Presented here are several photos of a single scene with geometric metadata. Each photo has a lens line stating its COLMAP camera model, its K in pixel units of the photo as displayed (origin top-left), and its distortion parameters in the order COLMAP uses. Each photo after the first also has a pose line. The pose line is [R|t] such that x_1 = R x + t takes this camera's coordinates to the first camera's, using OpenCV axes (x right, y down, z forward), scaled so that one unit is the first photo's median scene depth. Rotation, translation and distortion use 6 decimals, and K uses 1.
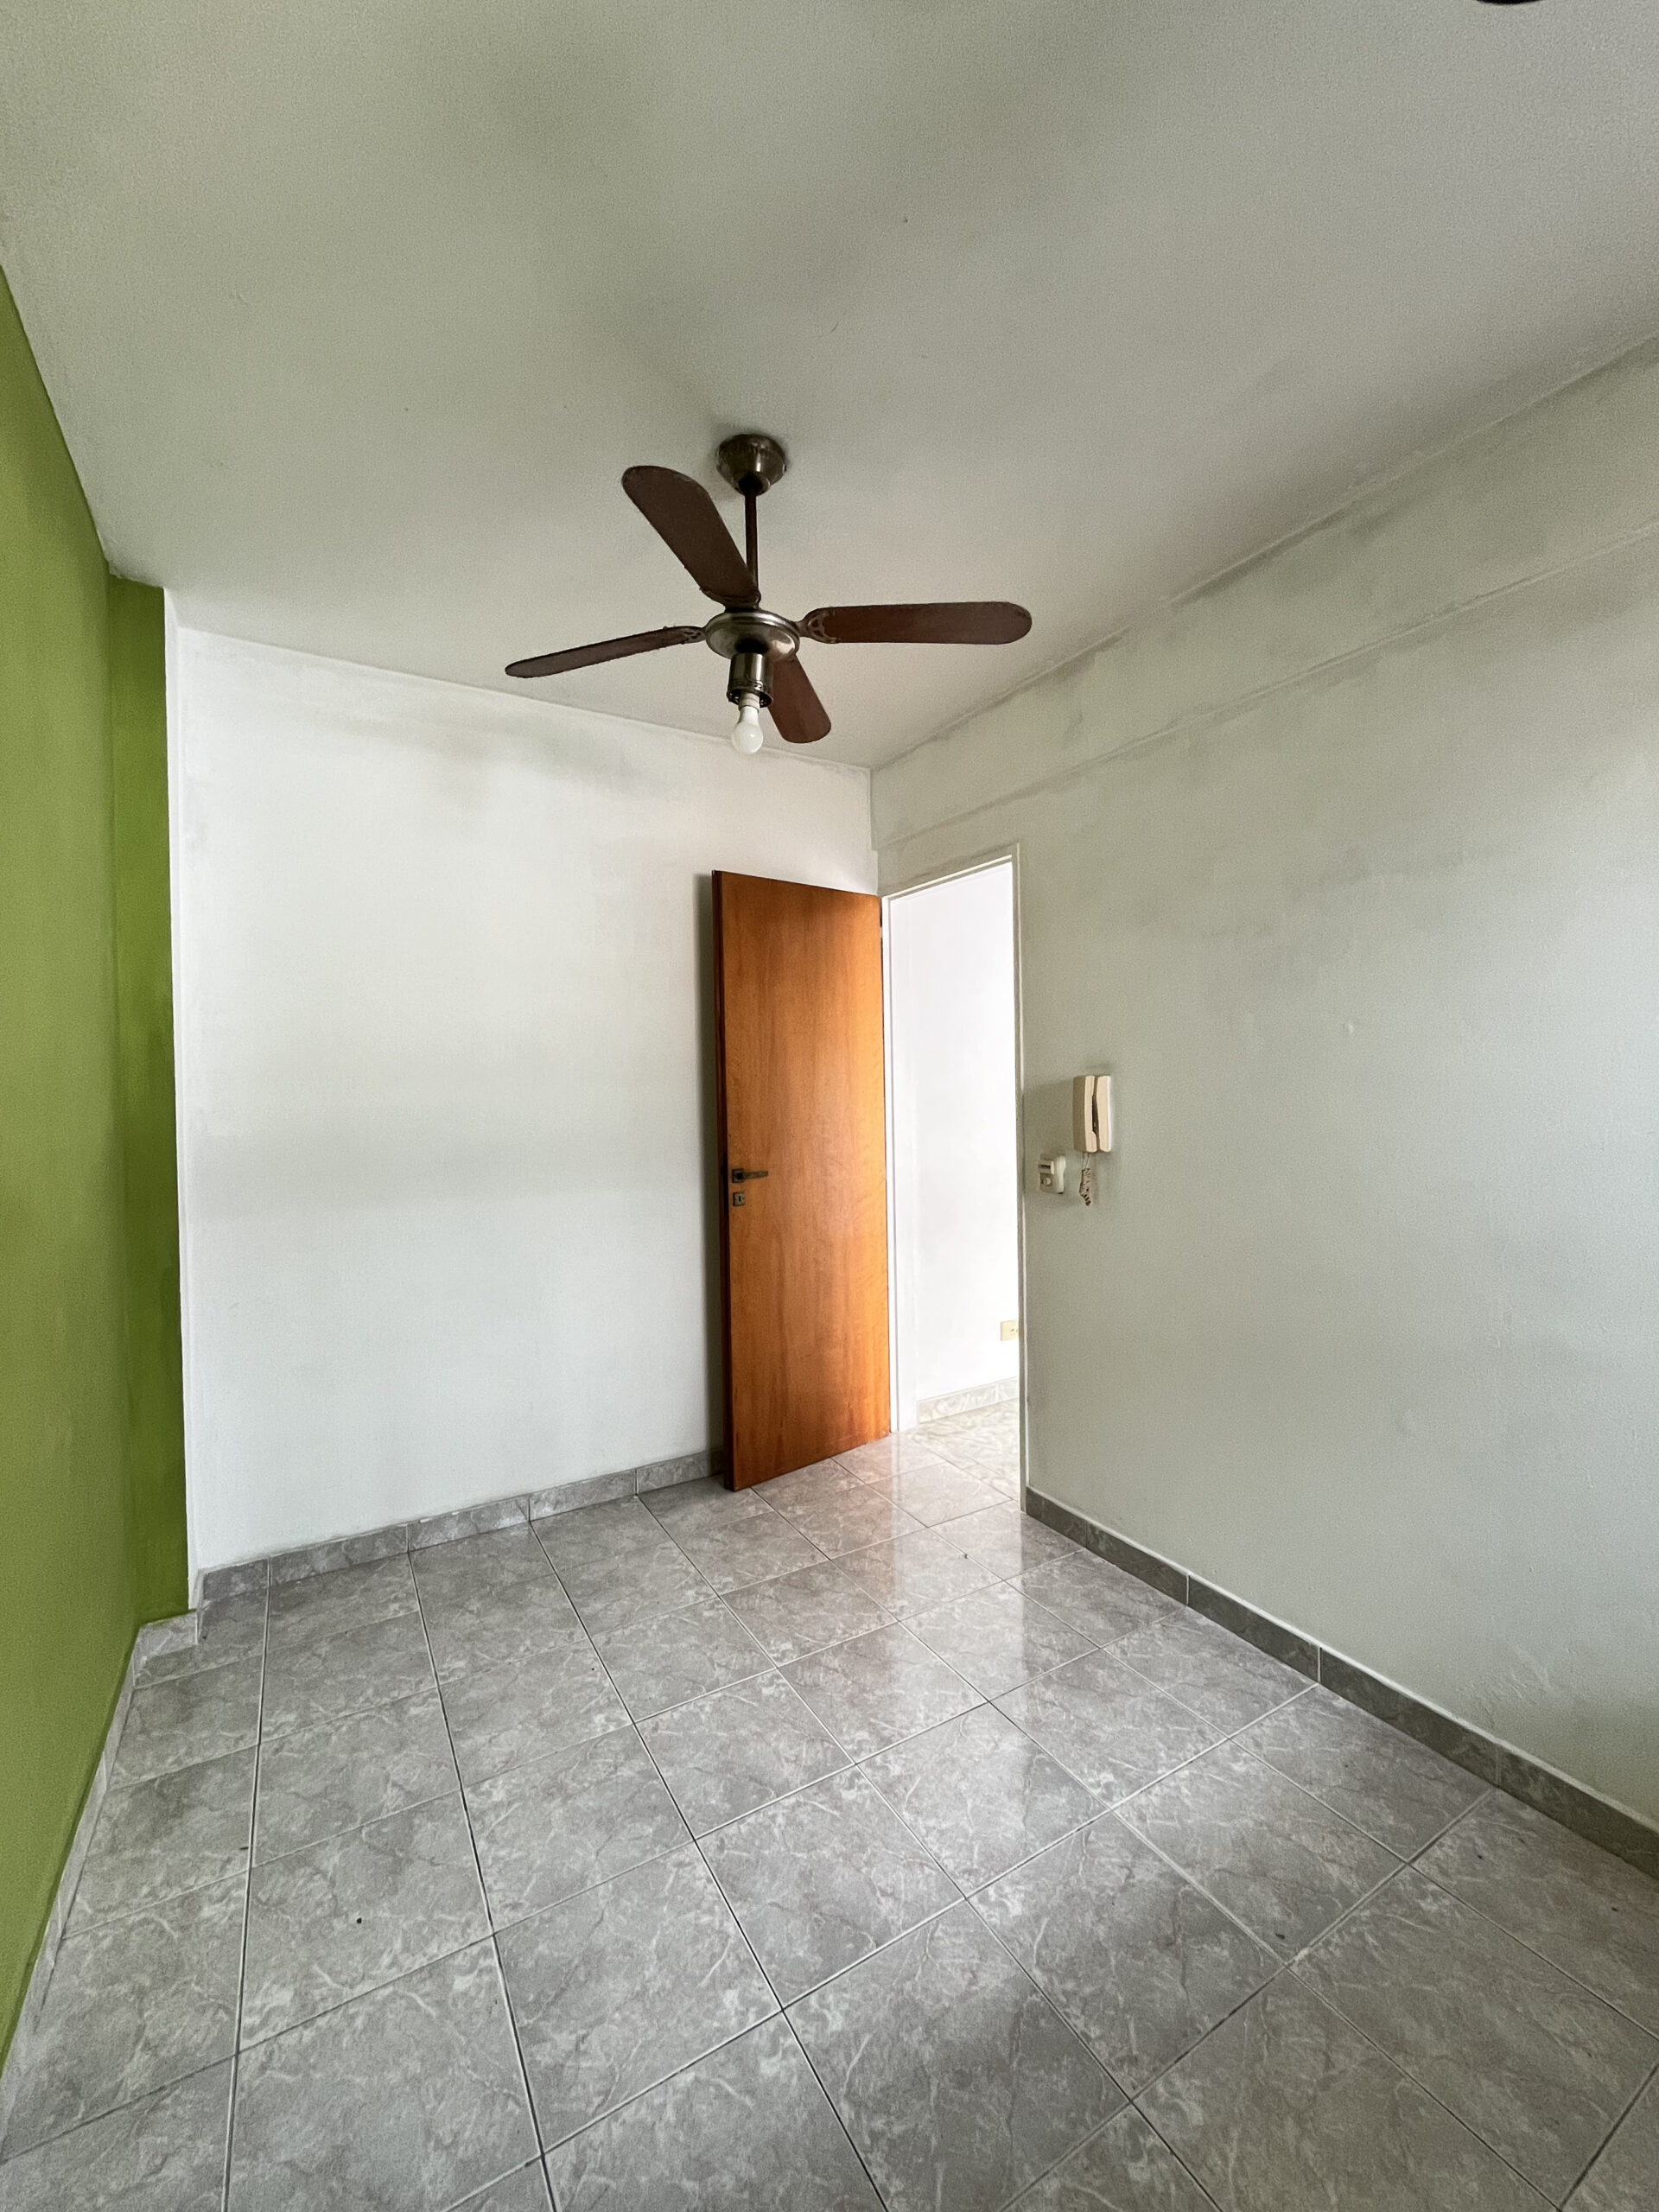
lens RADIAL K [[896.0, 0, 833.5], [0, 896.0, 1092.3], [0, 0, 1]] dist [-0.002847, -0.000141]
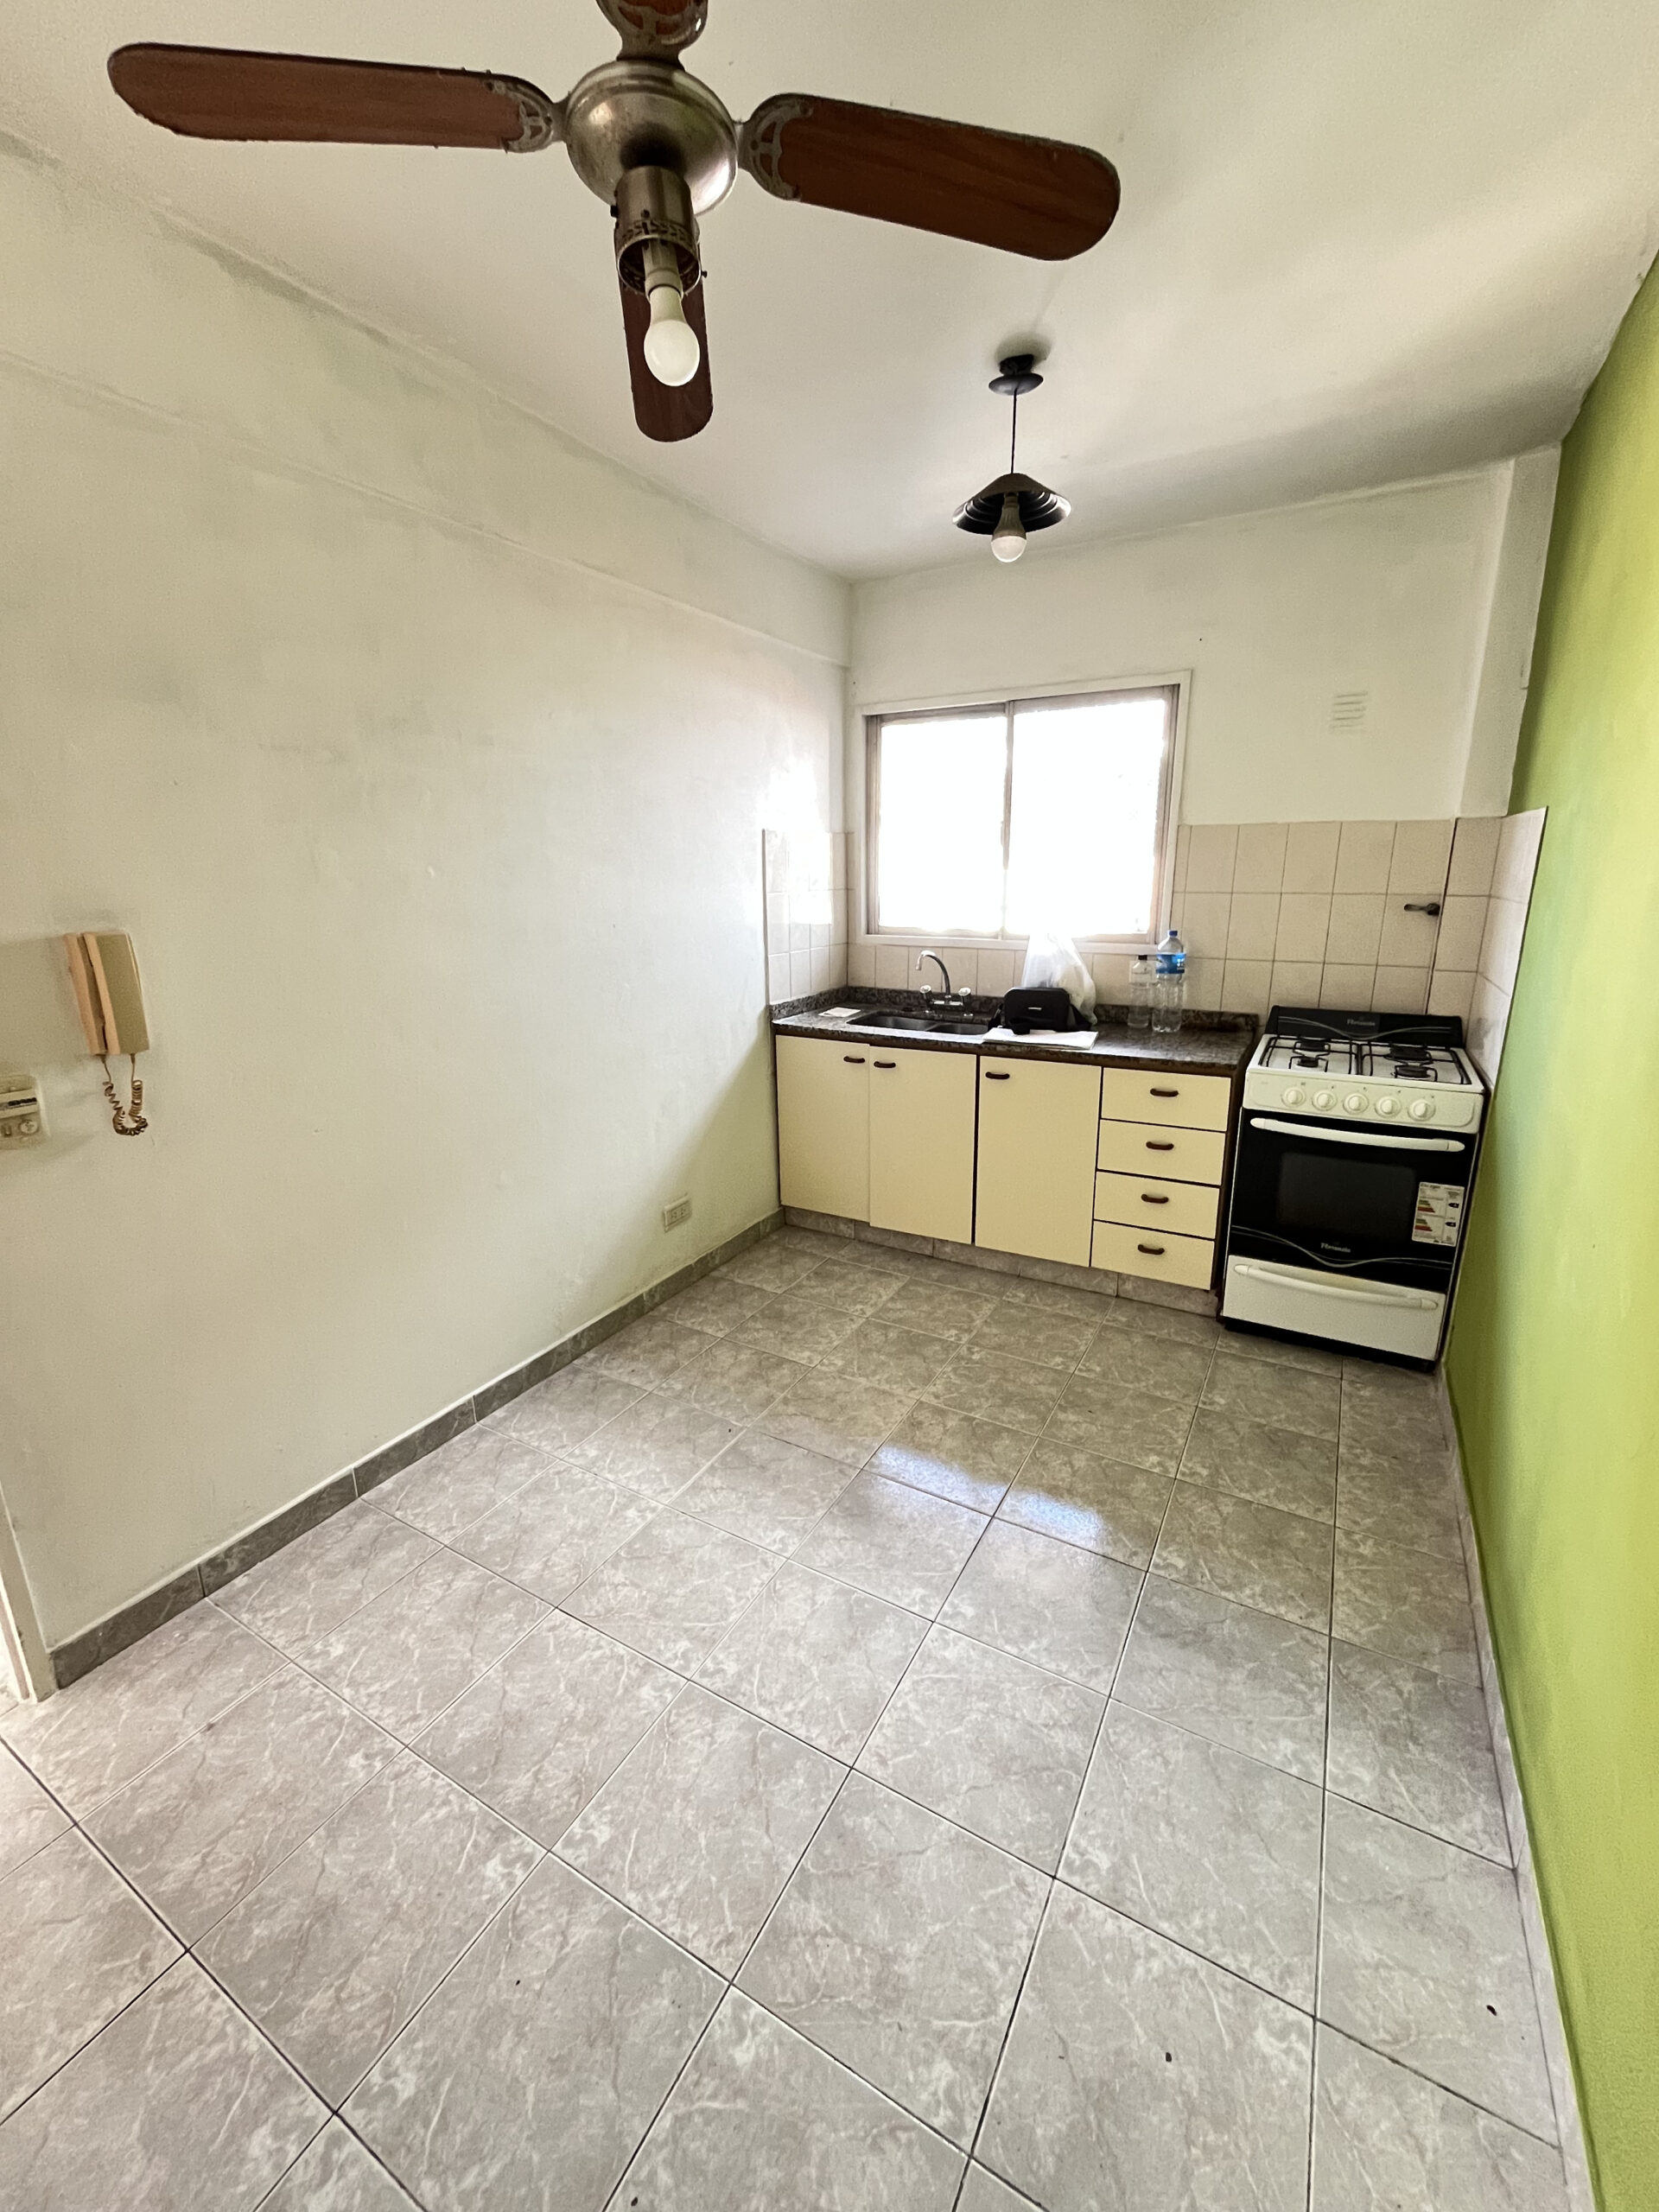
lens RADIAL K [[896.0, 0, 826.2], [0, 896.0, 1089.0], [0, 0, 1]] dist [-0.002847, -0.000141]
pose [[-0.492595, -0.193402, 0.848496, -0.705535], [0.026038, 0.971281, 0.236506, -0.064517], [-0.869869, 0.138595, -0.473413, 1.209915]]
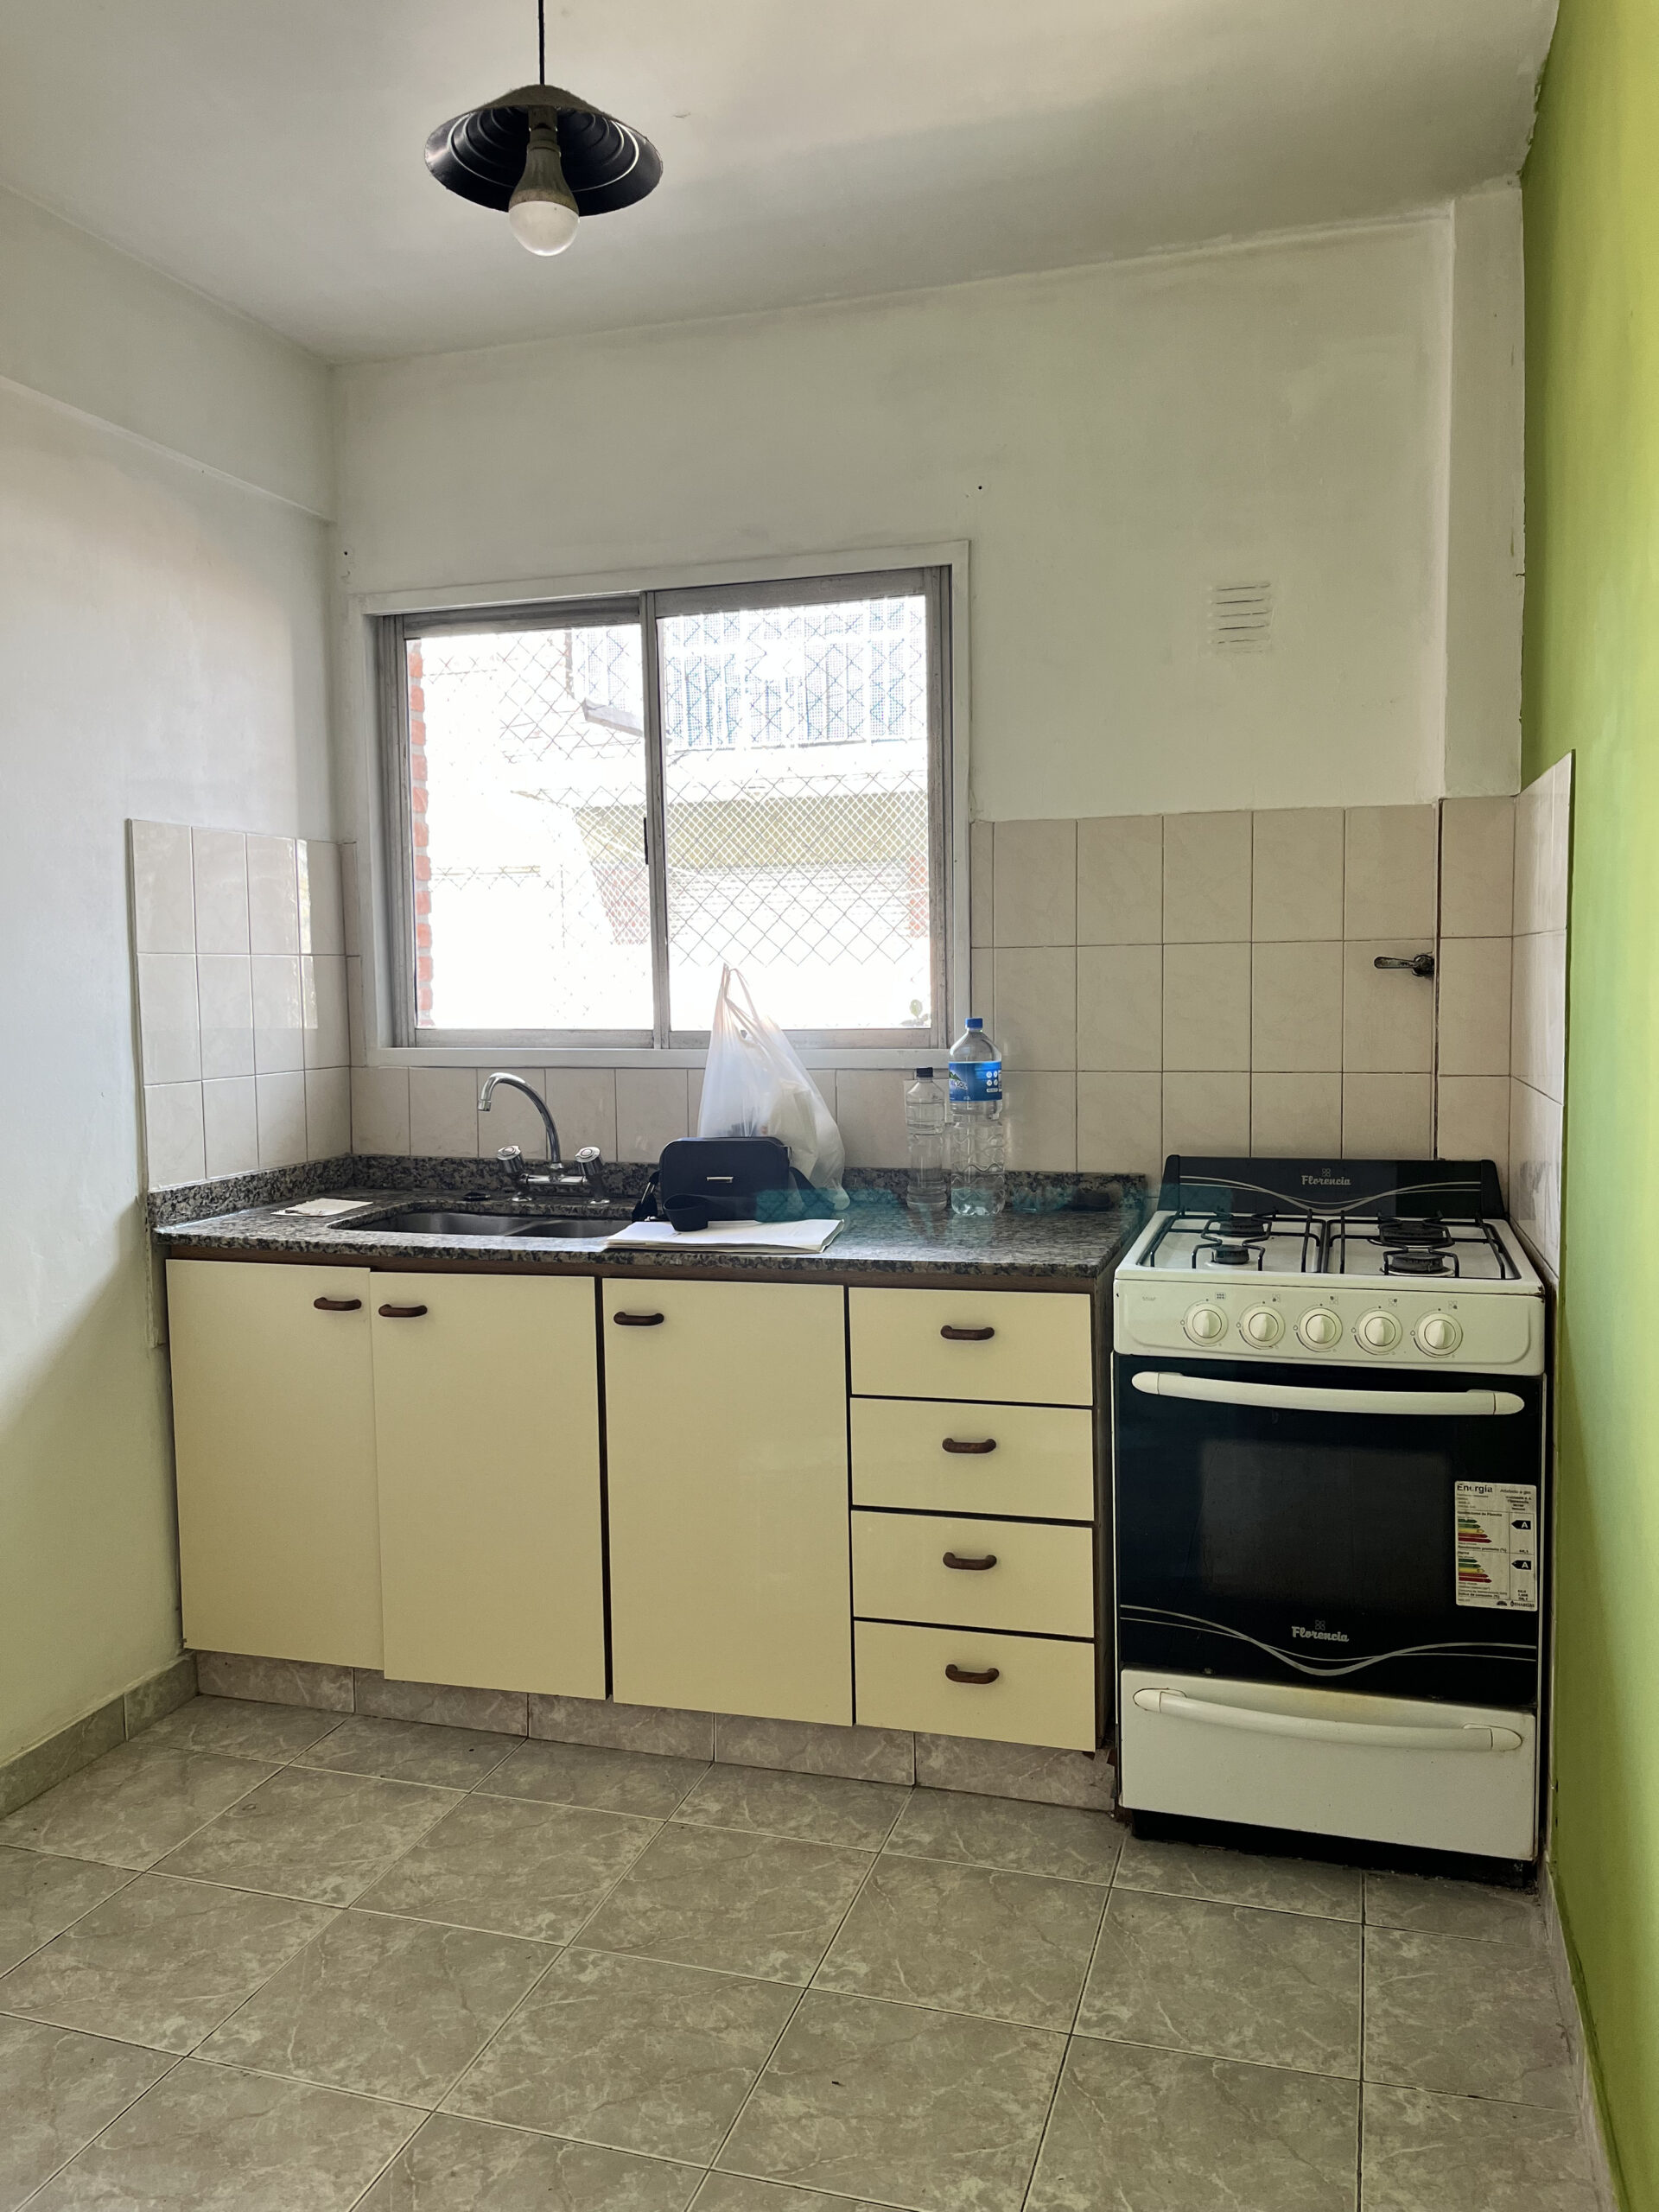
lens RADIAL K [[1675.9, 0, 825.0], [0, 1675.9, 1088.1], [0, 0, 1]] dist [0.065127, -0.095000]
pose [[-0.671500, -0.028195, 0.740468, -0.638689], [0.032686, 0.997176, 0.067610, 0.022990], [-0.740283, 0.069603, -0.668682, 0.977121]]
